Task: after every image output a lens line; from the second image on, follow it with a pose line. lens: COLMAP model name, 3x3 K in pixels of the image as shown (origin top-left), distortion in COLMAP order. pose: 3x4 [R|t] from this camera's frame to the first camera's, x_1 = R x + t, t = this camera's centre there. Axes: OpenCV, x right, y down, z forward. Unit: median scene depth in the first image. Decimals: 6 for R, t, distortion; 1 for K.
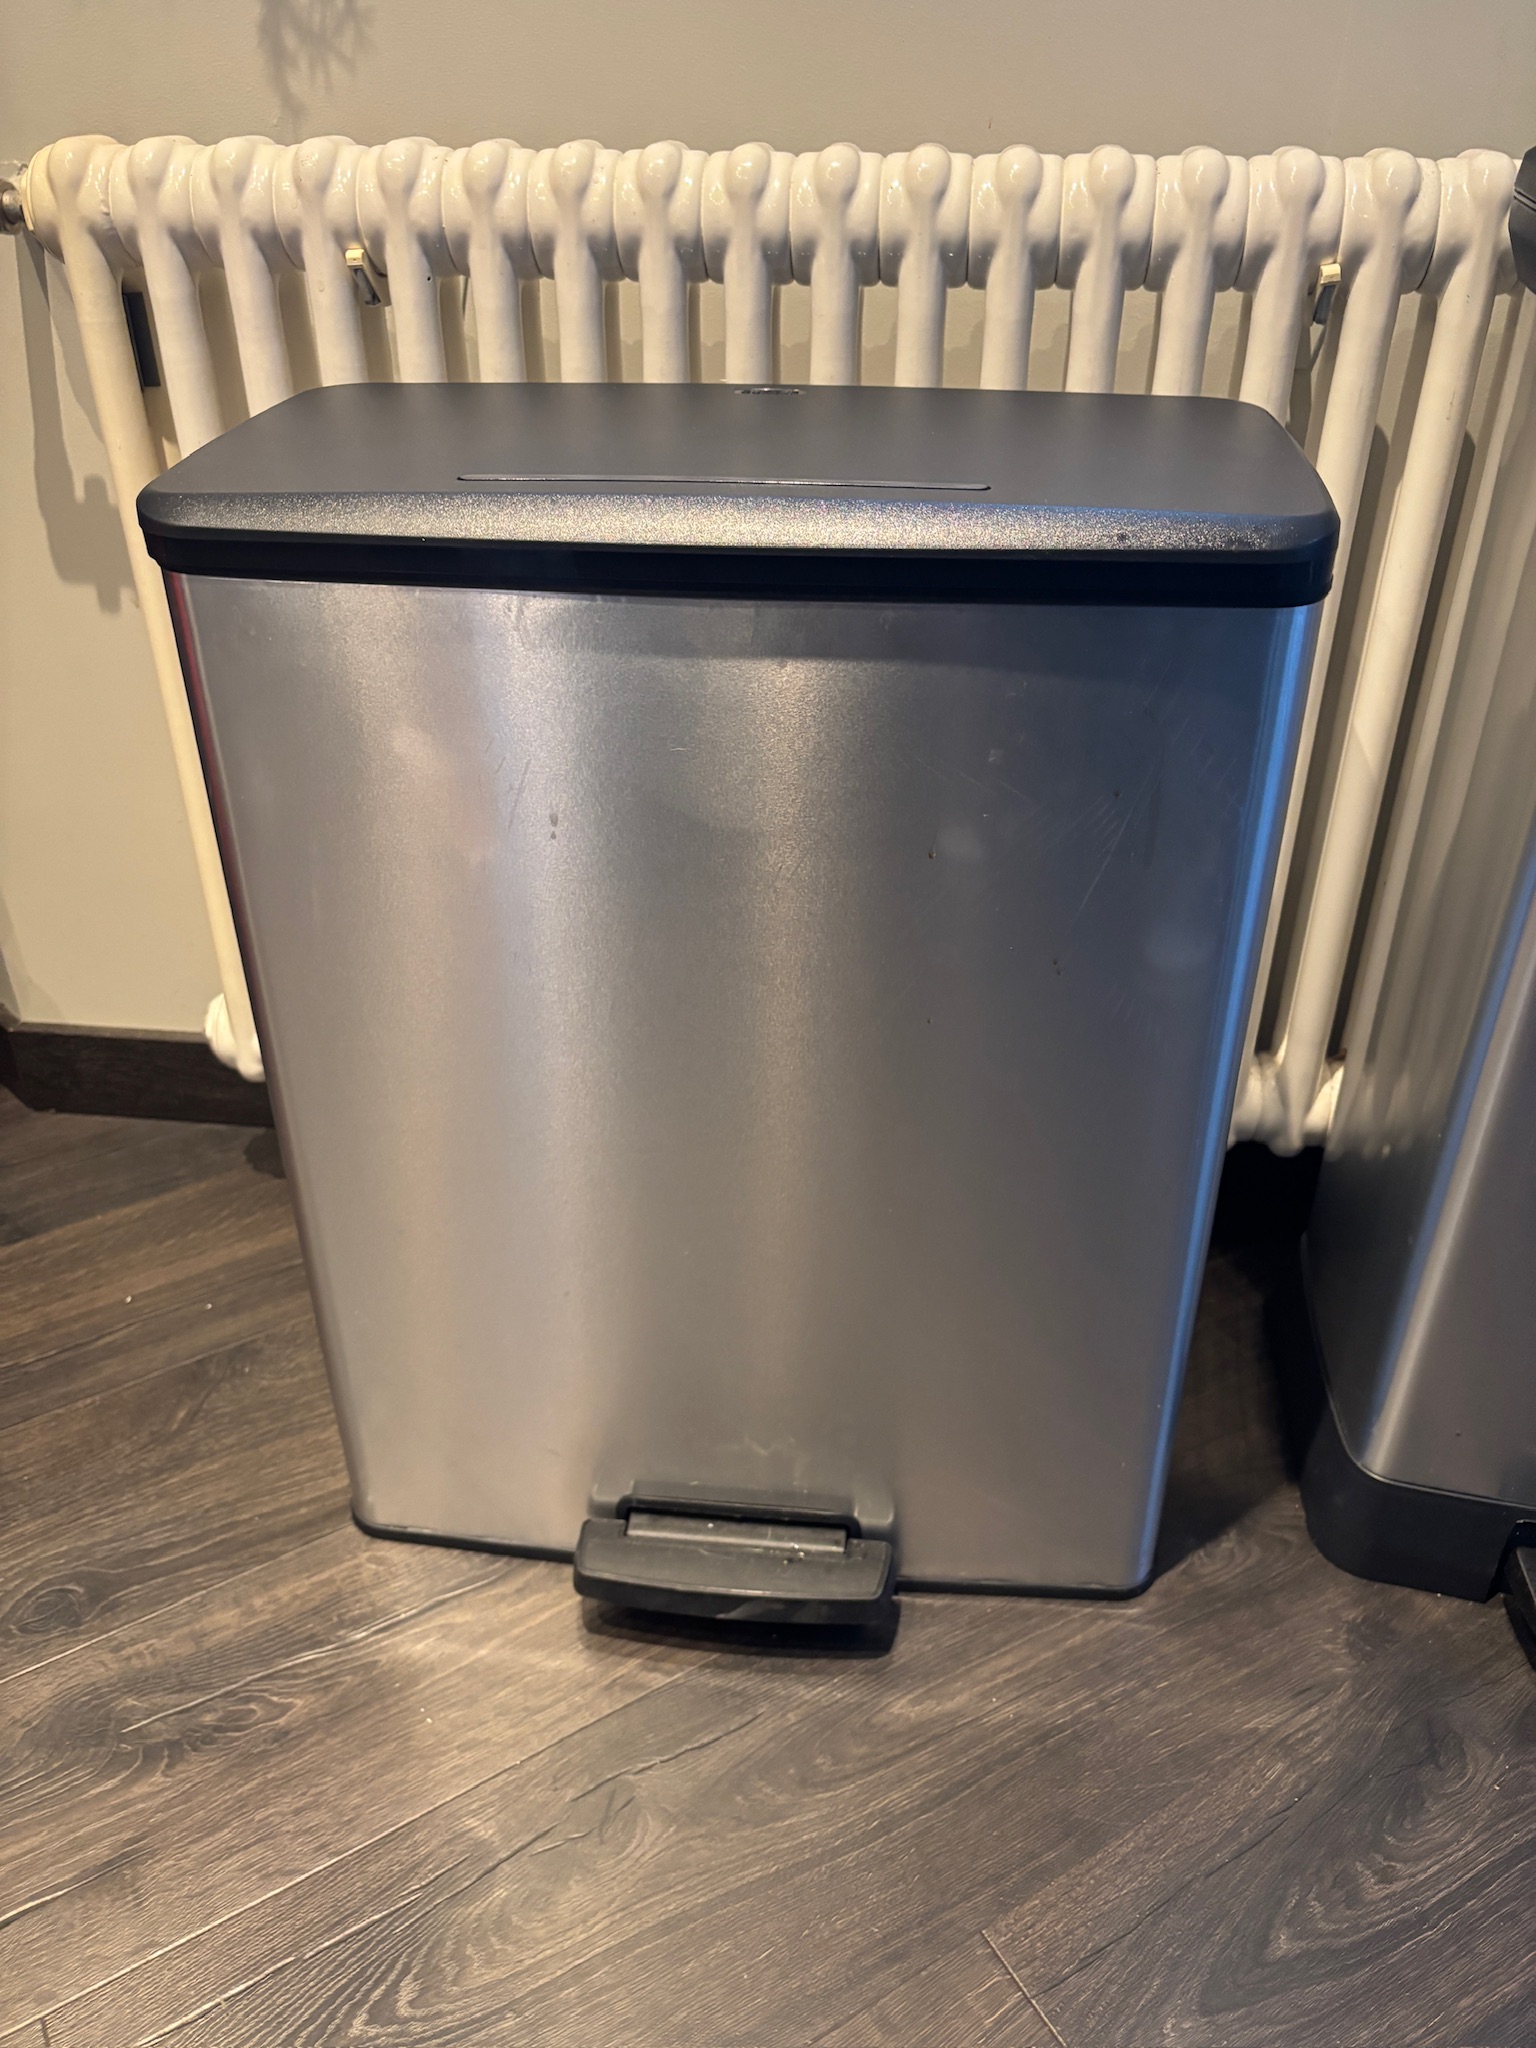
lens RADIAL K [[1551.3, 0, 780.6], [0, 1551.3, 1021.7], [0, 0, 1]] dist [0.043159, -0.053449]
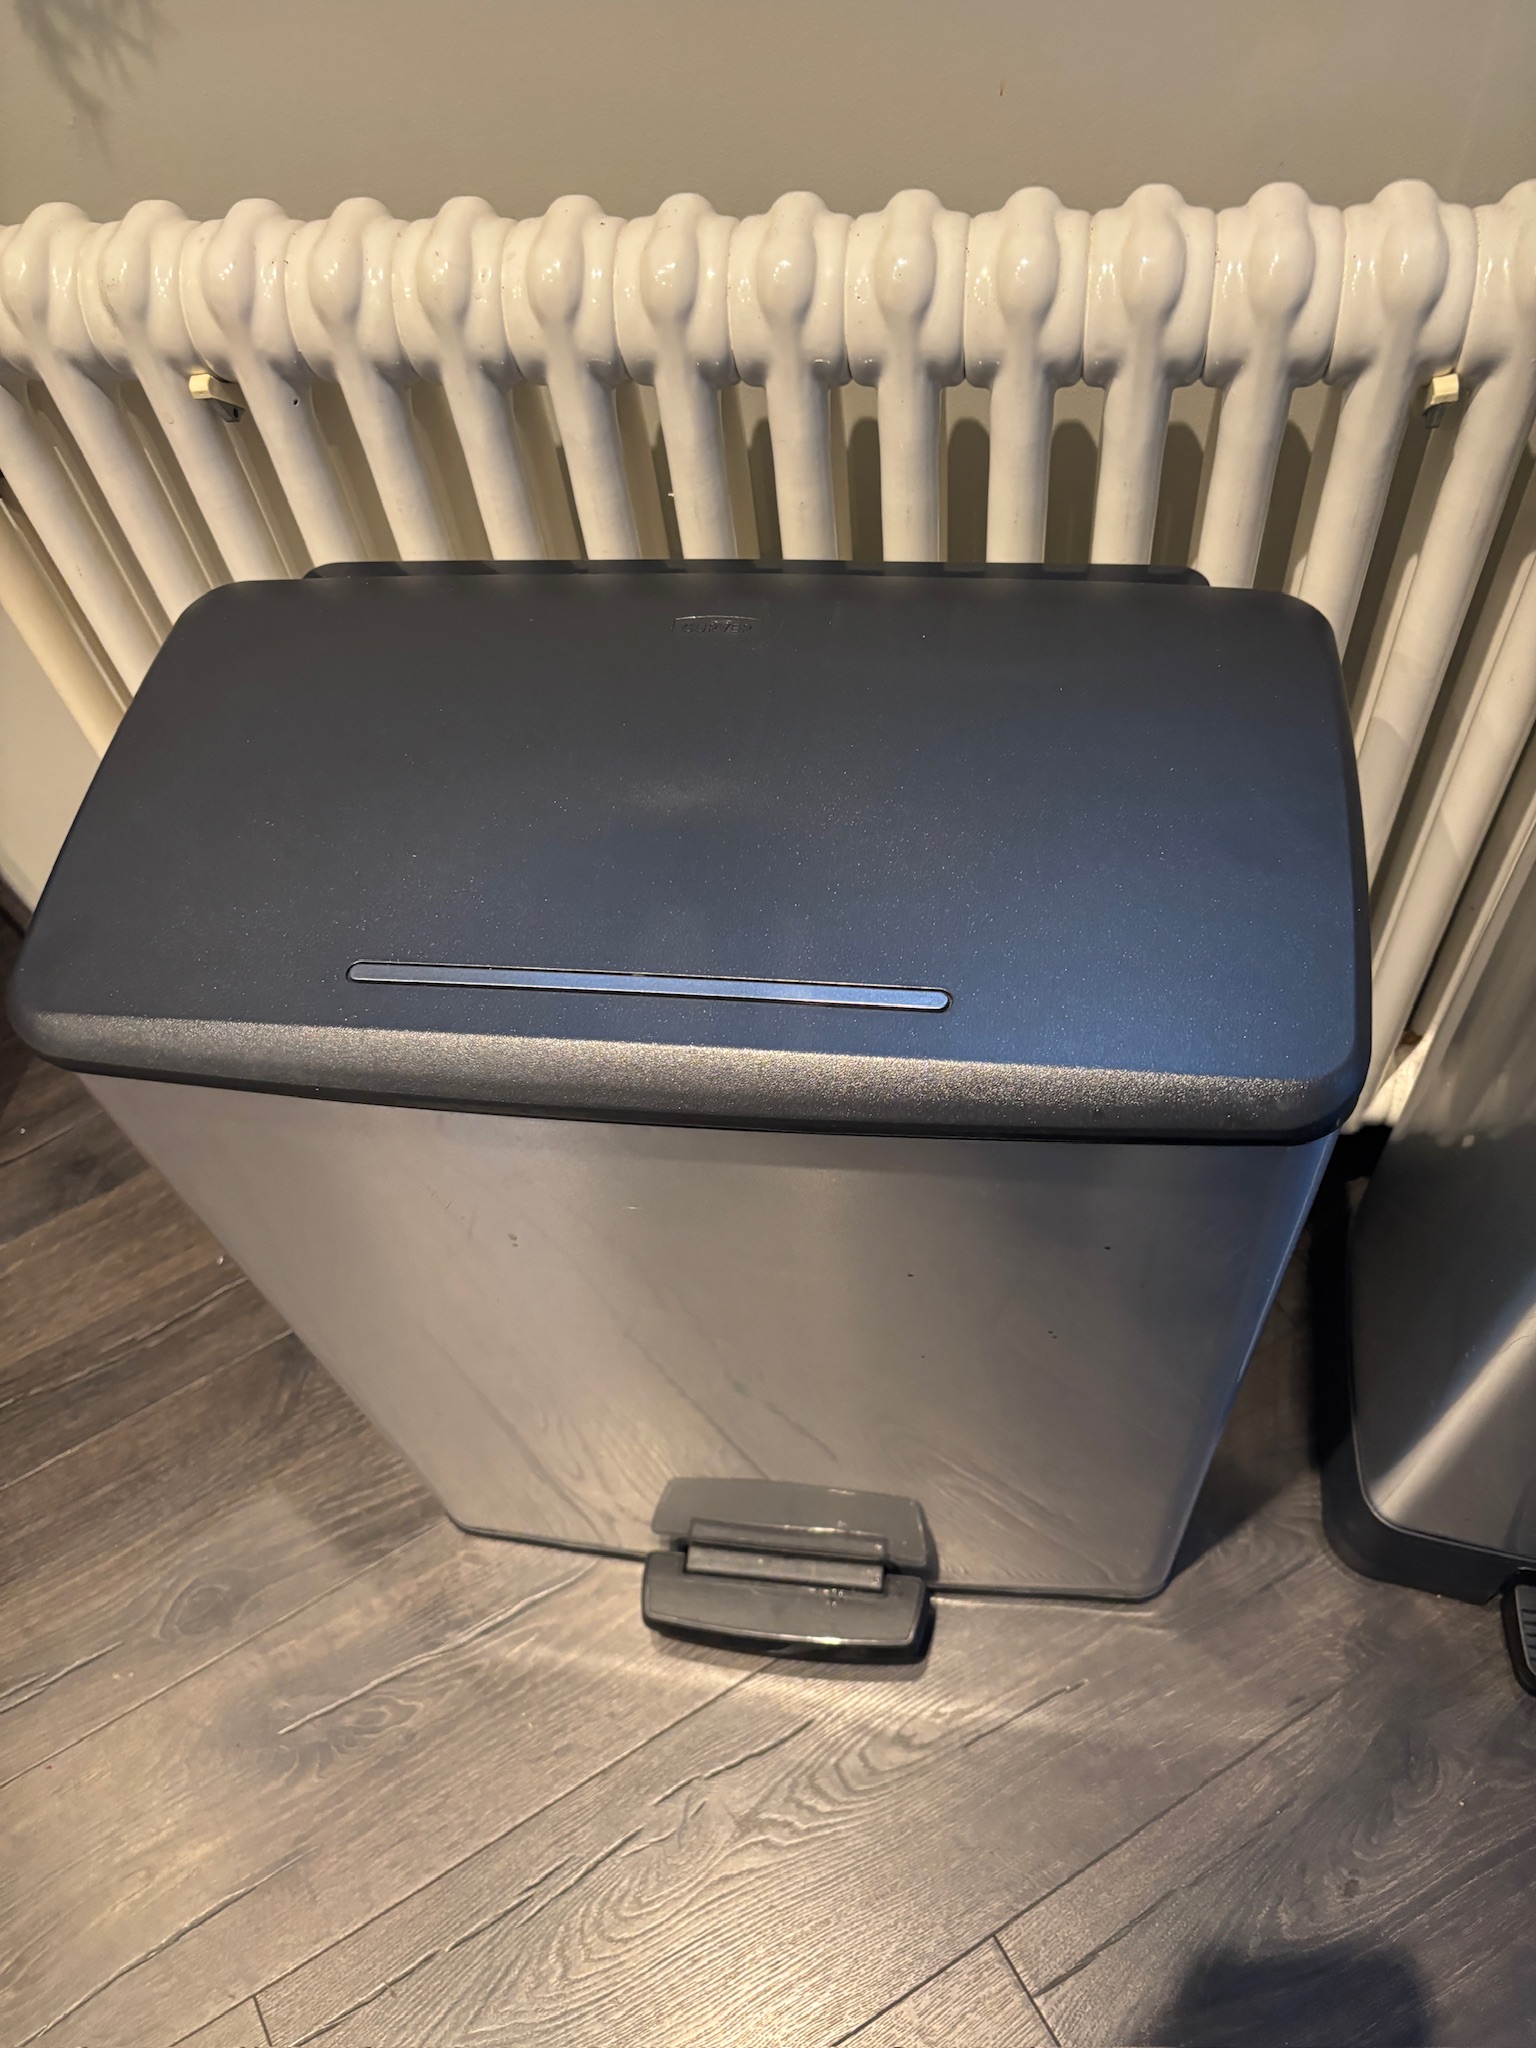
lens RADIAL K [[1555.5, 0, 768.0], [0, 1555.5, 1024.0], [0, 0, 1]] dist [0.035457, -0.044343]
pose [[0.994893, -0.034280, -0.094932, 0.079232], [0.069813, 0.912993, 0.401959, -0.472279], [0.072893, -0.406533, 0.910723, 0.148654]]
